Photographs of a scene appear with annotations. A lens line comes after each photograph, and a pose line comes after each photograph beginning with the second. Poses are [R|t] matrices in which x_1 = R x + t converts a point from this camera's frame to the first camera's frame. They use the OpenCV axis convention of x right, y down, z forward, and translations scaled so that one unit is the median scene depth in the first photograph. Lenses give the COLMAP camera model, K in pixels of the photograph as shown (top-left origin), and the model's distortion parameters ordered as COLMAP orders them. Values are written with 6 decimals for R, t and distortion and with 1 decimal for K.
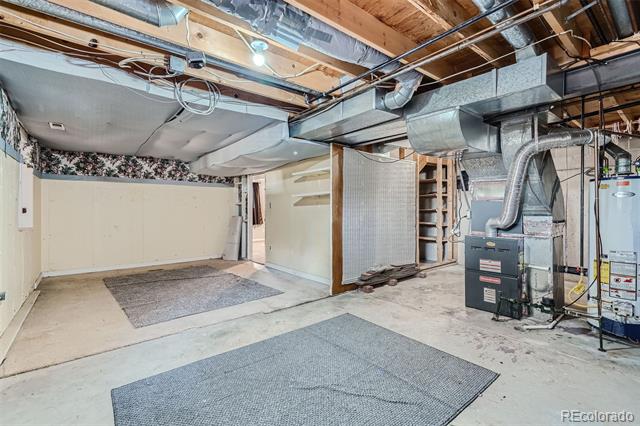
lens RADIAL K [[291.8, 0, 323.2], [0, 291.8, 211.1], [0, 0, 1]] dist [0.014924, 0.000427]
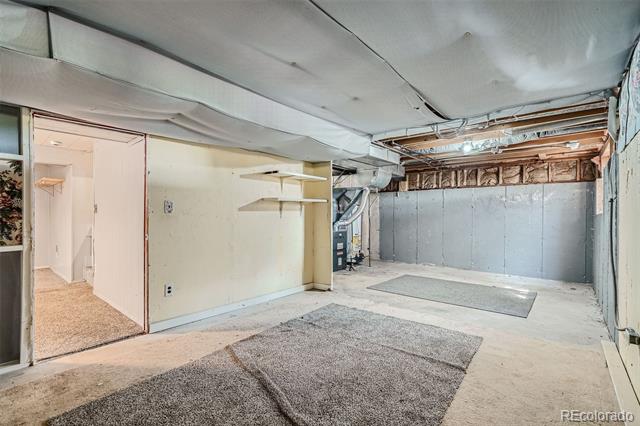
lens RADIAL K [[291.8, 0, 323.4], [0, 291.8, 216.3], [0, 0, 1]] dist [0.014924, 0.000427]
pose [[-0.185214, 0.003256, 0.982693, -1.265629], [0.002029, 0.999994, -0.002930, -0.002909], [-0.982696, 0.001451, -0.185220, 1.435691]]
